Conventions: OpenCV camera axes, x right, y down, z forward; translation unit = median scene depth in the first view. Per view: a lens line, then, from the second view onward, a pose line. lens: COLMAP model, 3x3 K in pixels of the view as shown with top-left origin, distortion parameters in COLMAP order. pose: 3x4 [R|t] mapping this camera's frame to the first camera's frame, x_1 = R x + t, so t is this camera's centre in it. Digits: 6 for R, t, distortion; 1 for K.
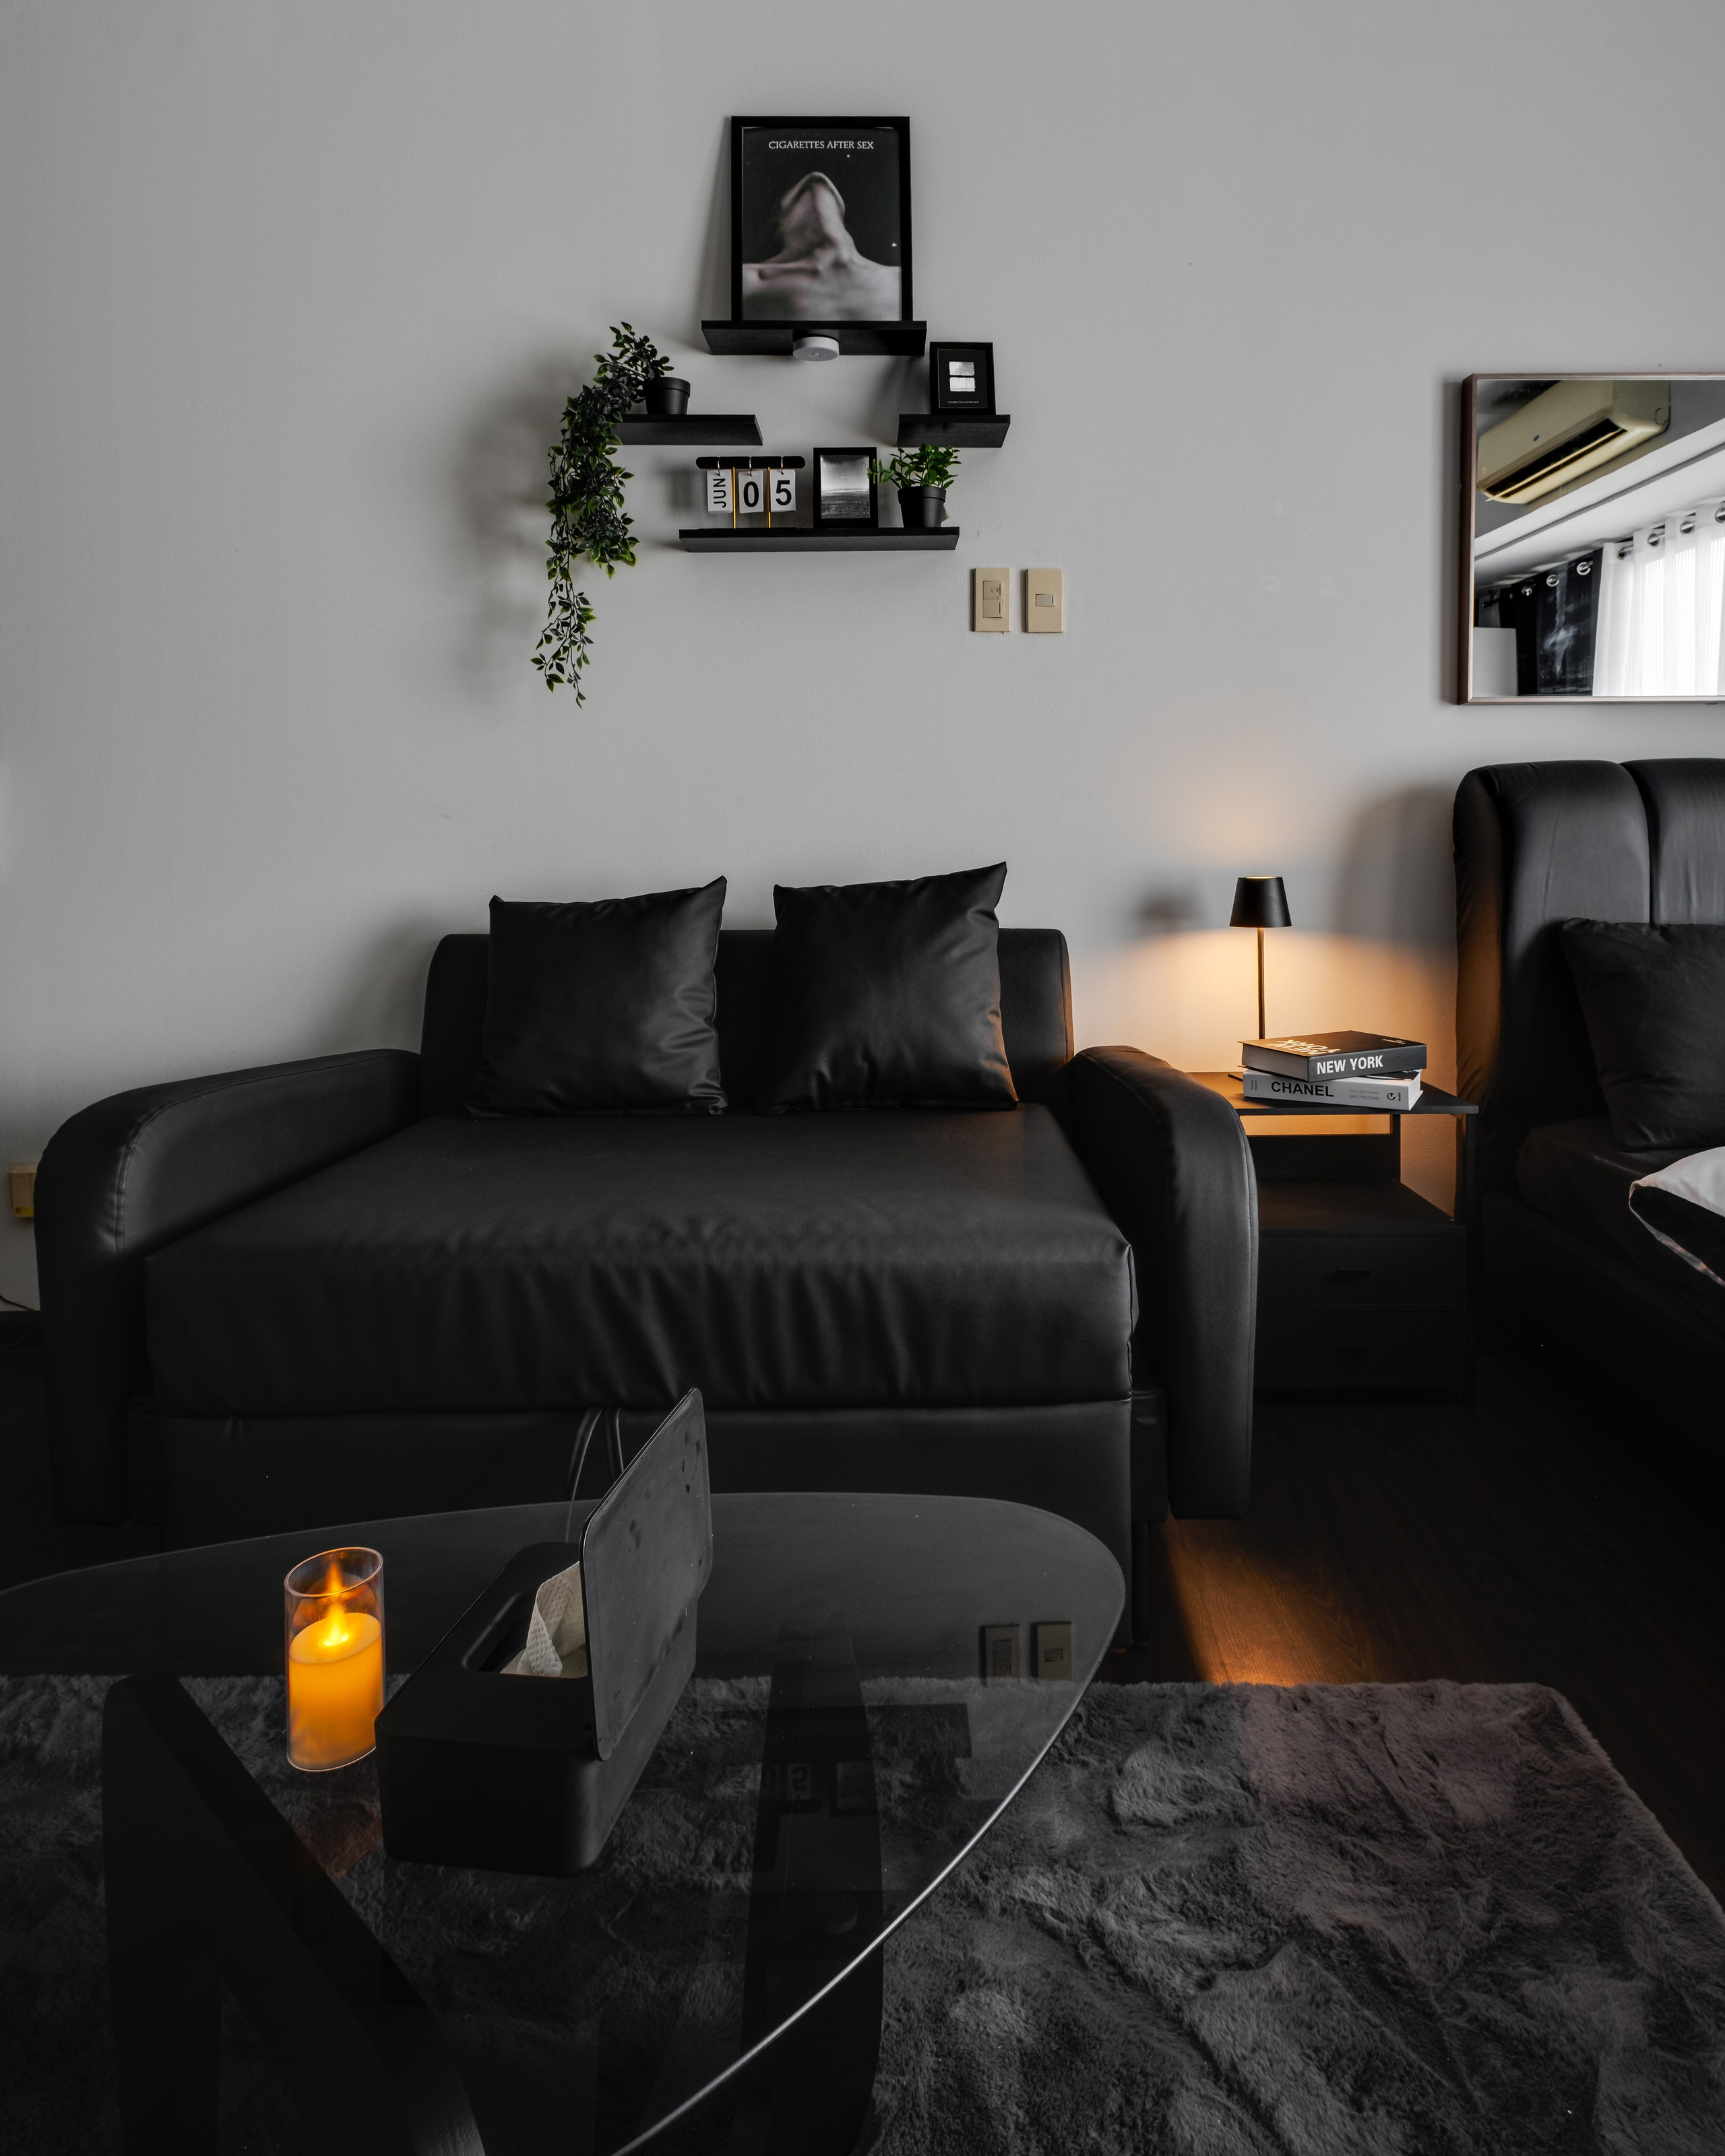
lens RADIAL K [[1271.5, 0, 913.3], [0, 1271.5, 896.8], [0, 0, 1]] dist [0.002256, 0.005688]
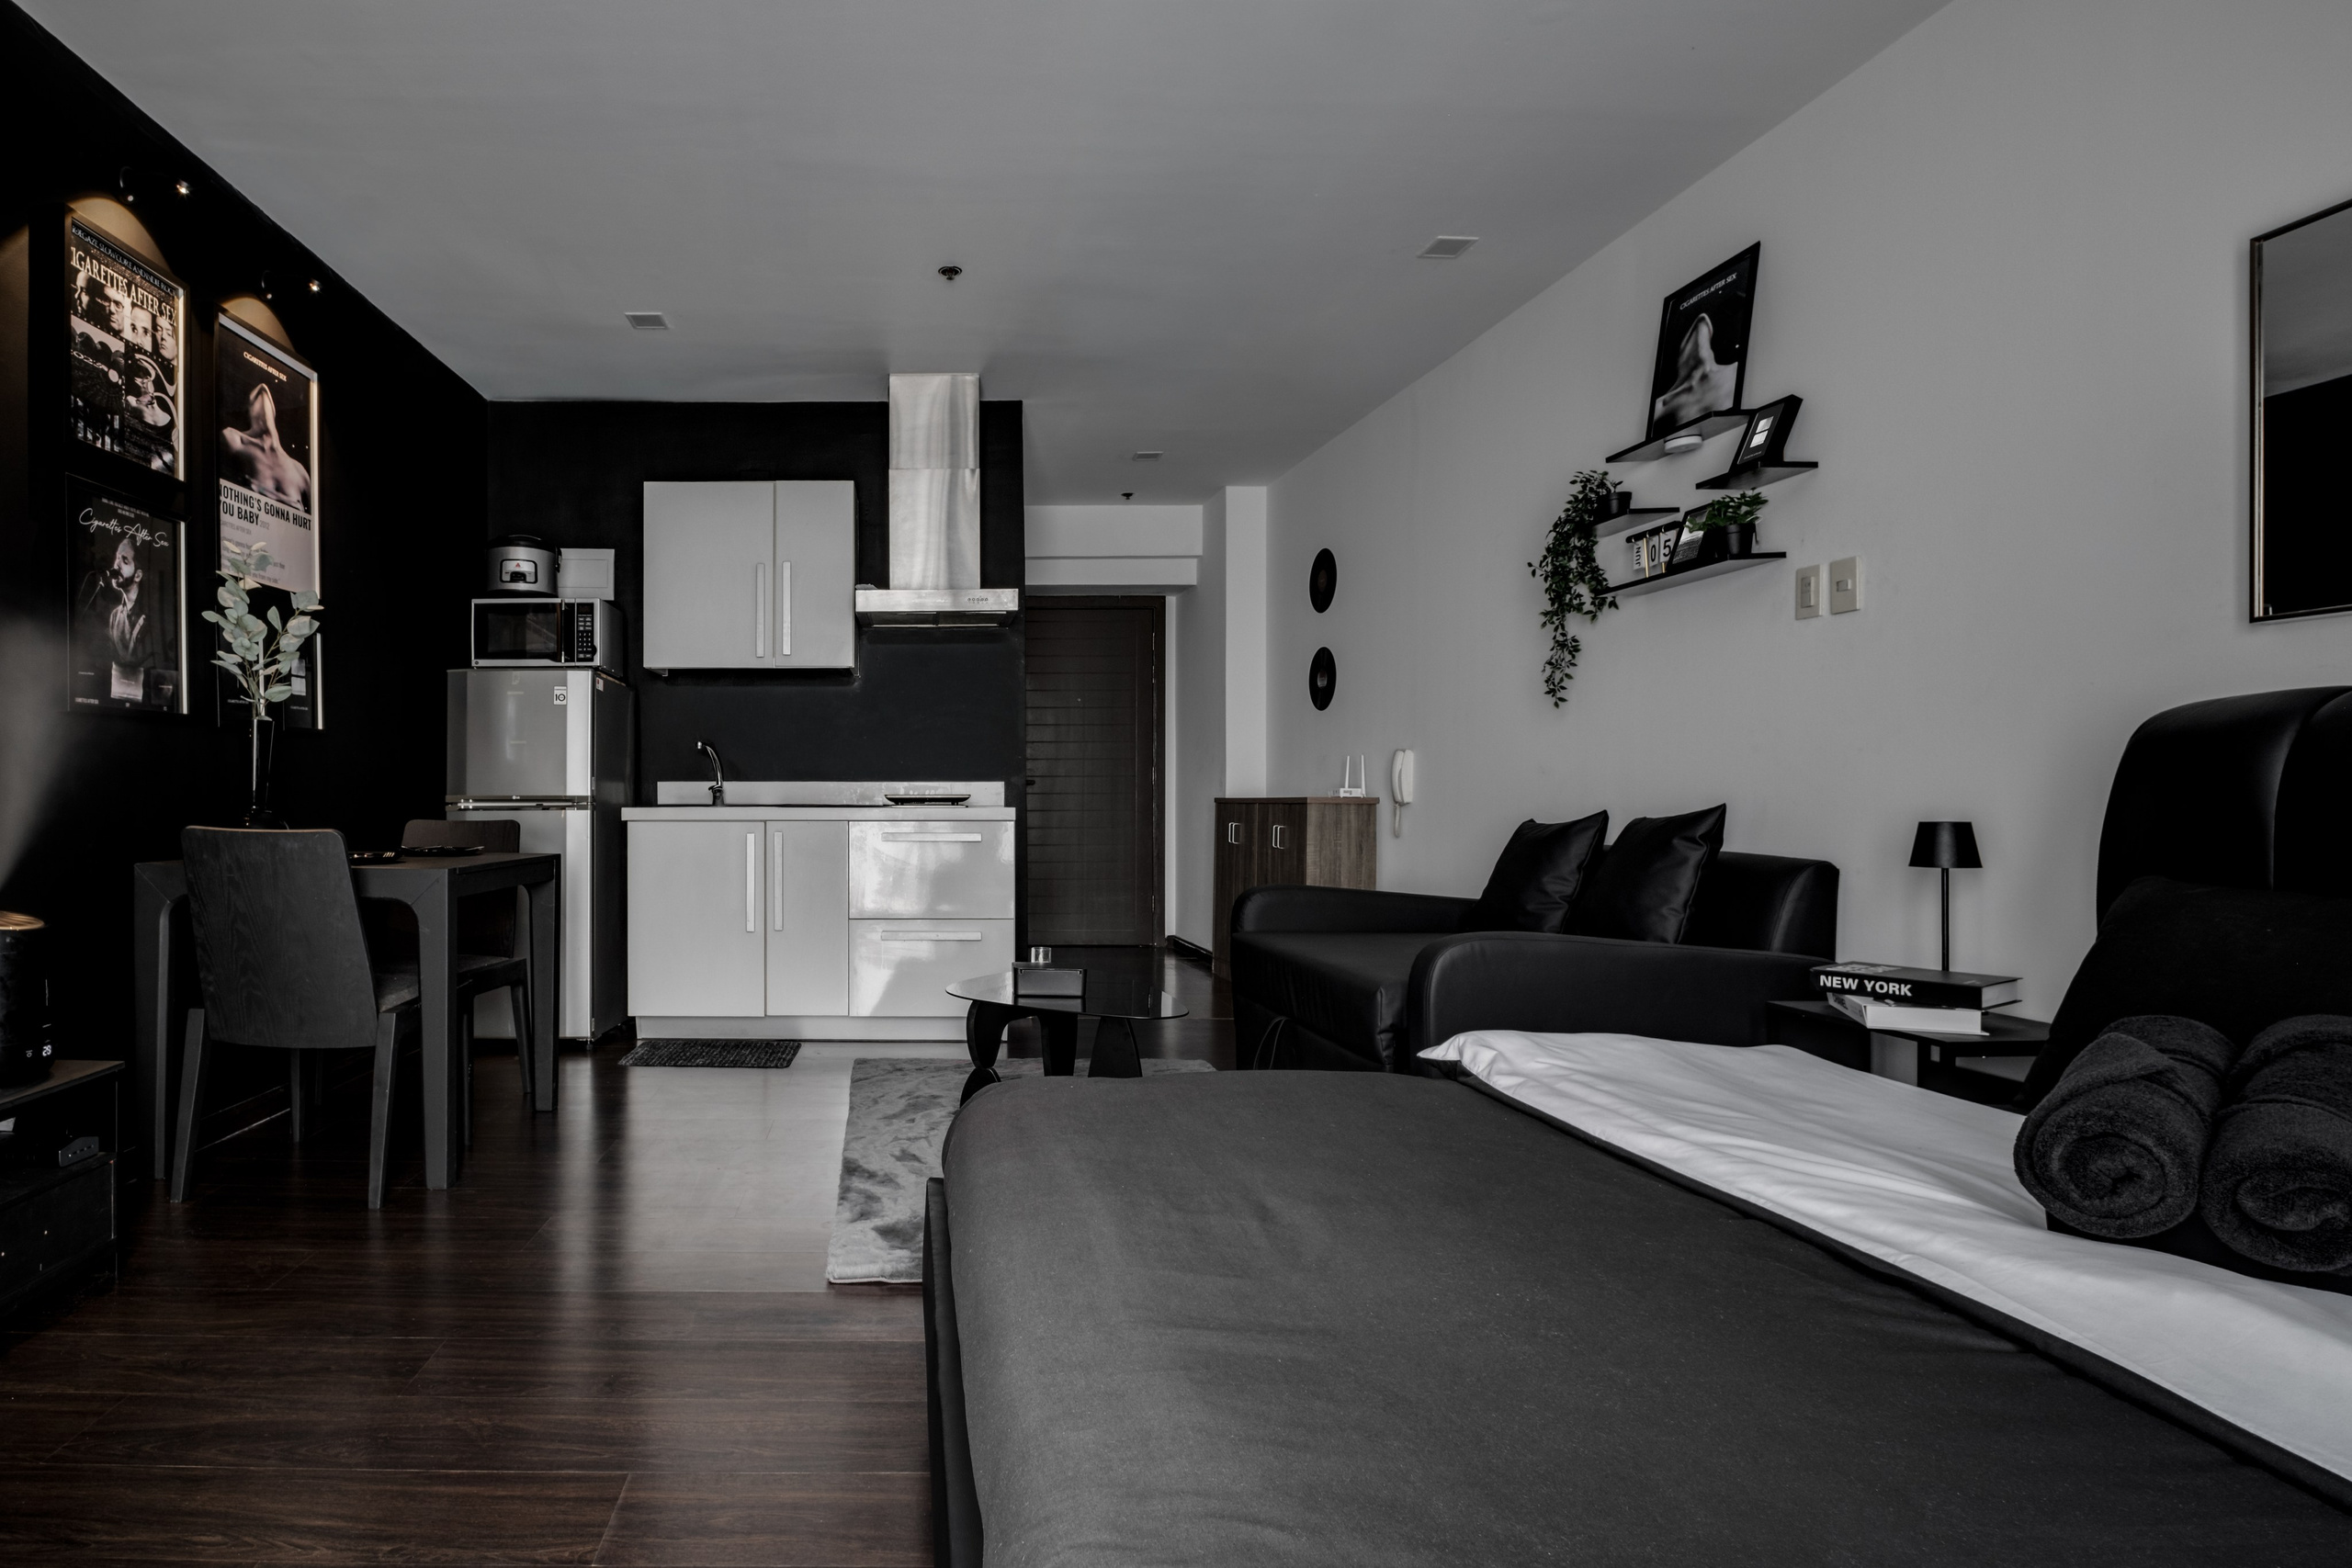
lens RADIAL K [[1150.1, 0, 909.8], [0, 1150.1, 791.6], [0, 0, 1]] dist [-0.008106, -0.002281]
pose [[0.041883, 0.003232, -0.999117, 1.176230], [-0.032974, 0.999454, 0.001850, -0.012886], [0.998578, 0.032868, 0.041967, 0.088705]]
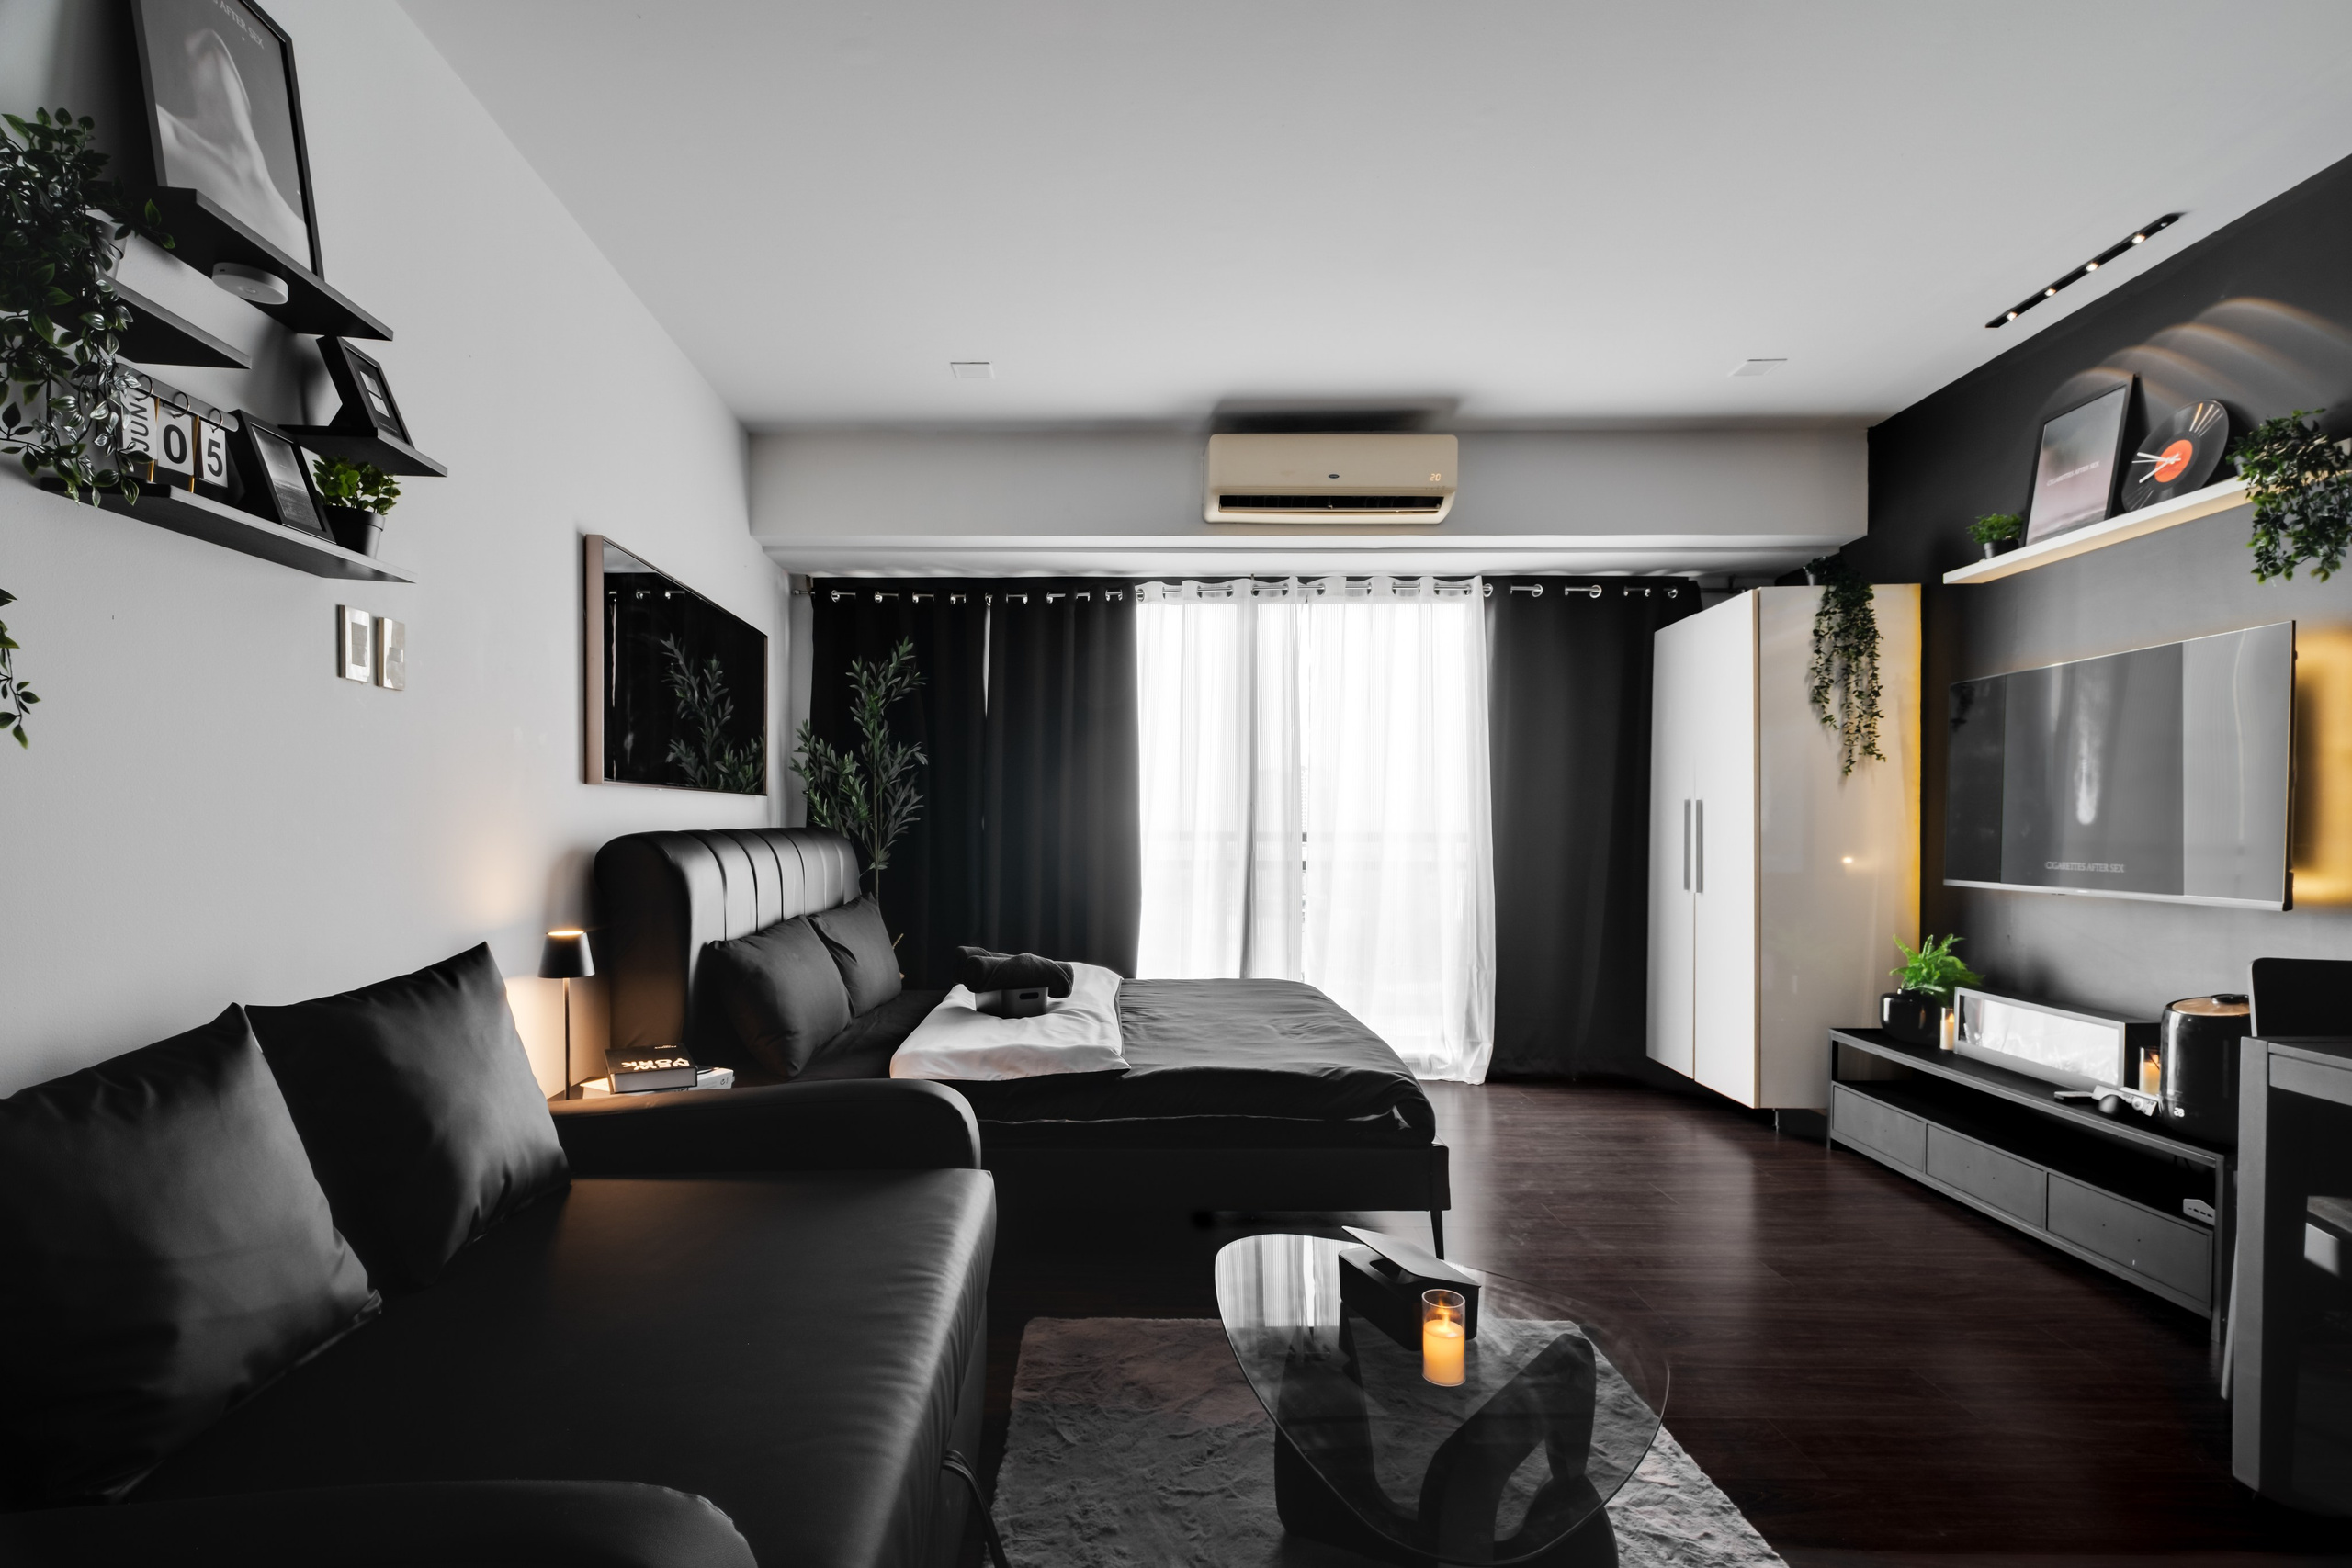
lens RADIAL K [[1123.2, 0, 1123.2], [0, 1123.2, 839.8], [0, 0, 1]] dist [-0.004719, -0.003764]
pose [[-0.025803, -0.011629, 0.999599, -0.753703], [0.035393, 0.999295, 0.012539, -0.091527], [-0.999040, 0.035702, -0.025373, 0.510778]]
